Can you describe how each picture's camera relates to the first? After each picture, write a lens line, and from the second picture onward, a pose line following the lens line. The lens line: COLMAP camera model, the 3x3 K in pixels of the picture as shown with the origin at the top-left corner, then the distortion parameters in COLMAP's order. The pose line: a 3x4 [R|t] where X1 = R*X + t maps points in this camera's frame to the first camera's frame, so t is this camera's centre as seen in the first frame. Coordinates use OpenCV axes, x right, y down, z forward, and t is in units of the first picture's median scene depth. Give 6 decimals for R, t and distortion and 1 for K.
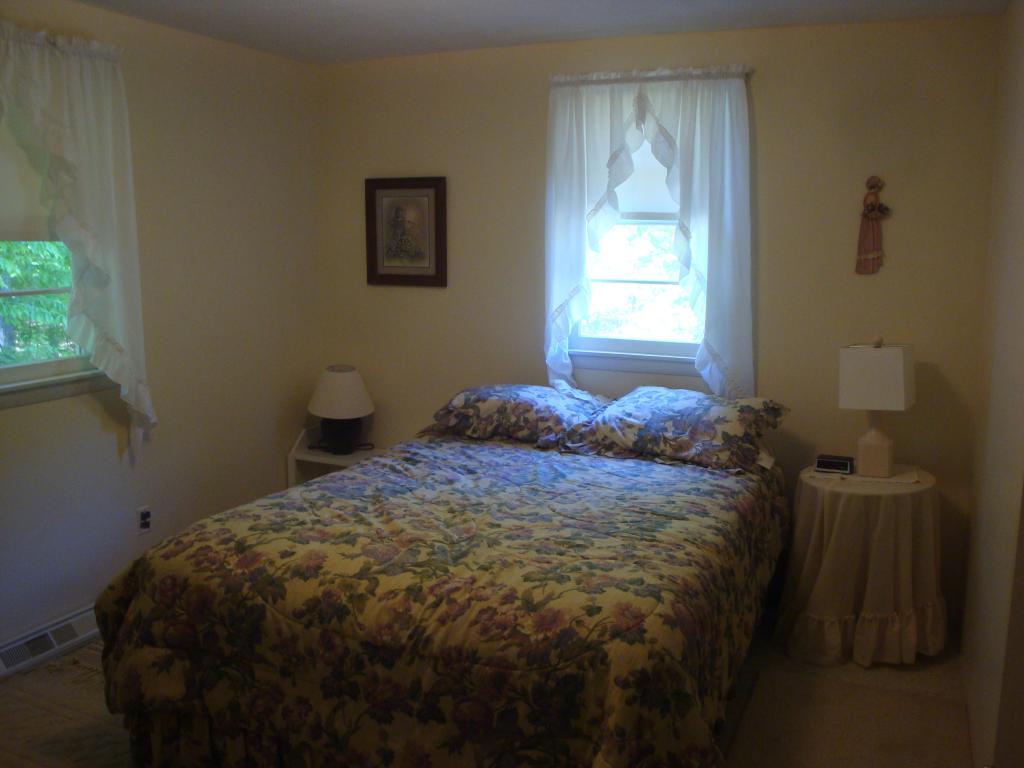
lens RADIAL K [[911.3, 0, 512.0], [0, 911.3, 384.0], [0, 0, 1]] dist [-0.125877, 0.011904]
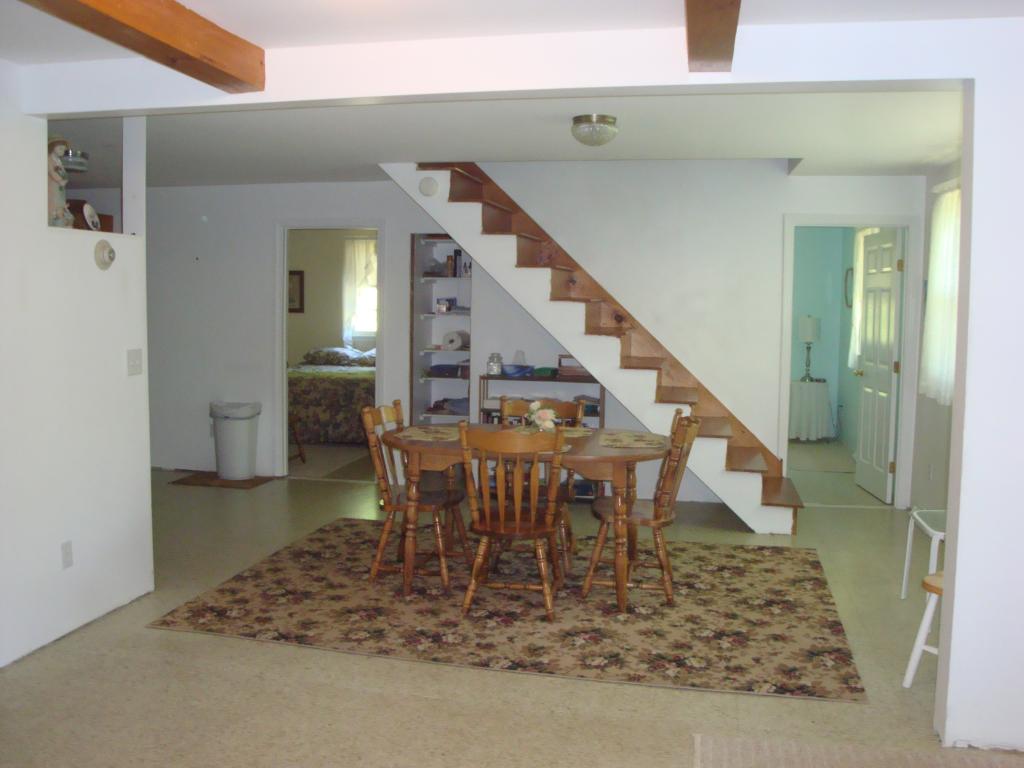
lens RADIAL K [[911.3, 0, 512.0], [0, 911.3, 384.0], [0, 0, 1]] dist [-0.125877, 0.011904]
pose [[0.973285, -0.015243, 0.229093, -0.100066], [0.031579, 0.997198, -0.067810, 0.326265], [-0.227417, 0.073233, 0.971040, -1.838537]]
